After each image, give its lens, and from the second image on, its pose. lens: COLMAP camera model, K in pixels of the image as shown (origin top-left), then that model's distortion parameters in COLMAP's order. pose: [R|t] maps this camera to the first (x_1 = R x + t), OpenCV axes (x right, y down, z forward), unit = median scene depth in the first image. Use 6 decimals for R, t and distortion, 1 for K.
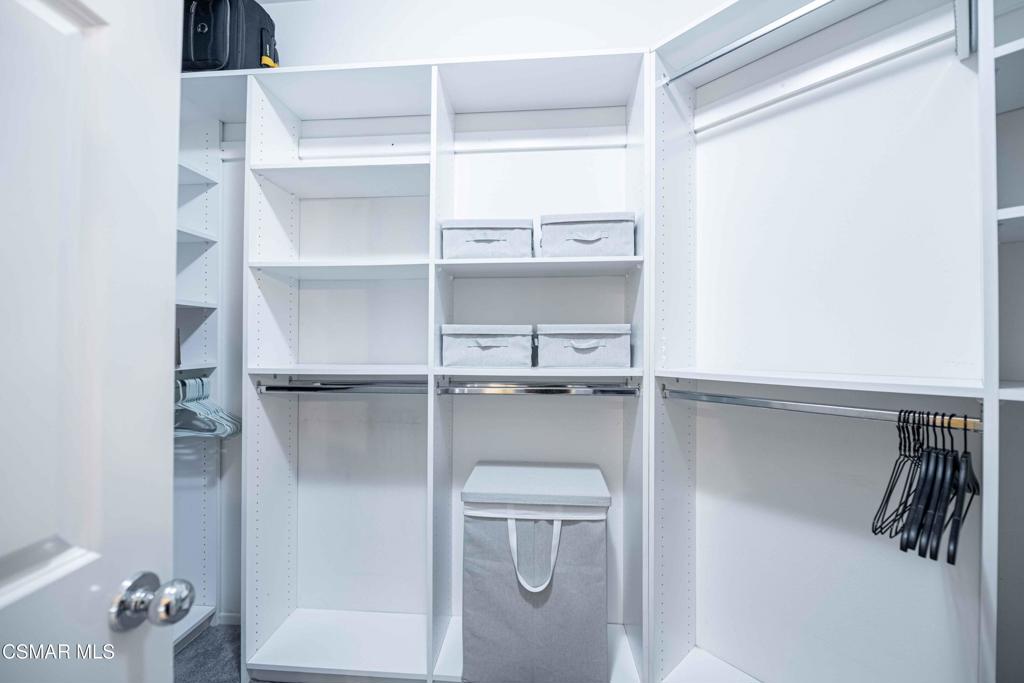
lens RADIAL K [[407.9, 0, 512.7], [0, 407.9, 350.4], [0, 0, 1]] dist [-0.003671, -0.002165]
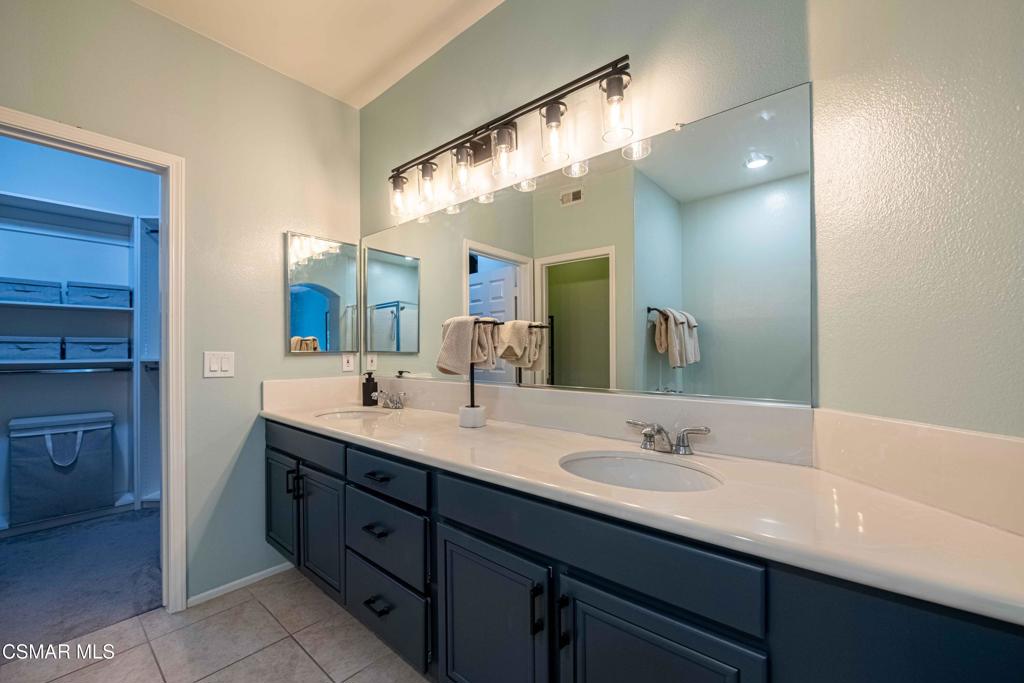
lens RADIAL K [[407.9, 0, 507.8], [0, 407.9, 349.2], [0, 0, 1]] dist [-0.003671, -0.002165]
pose [[0.600379, -0.002950, 0.799710, -0.228036], [-0.000131, 0.999993, 0.003787, -0.014558], [-0.799716, -0.002378, 0.600374, -1.956193]]
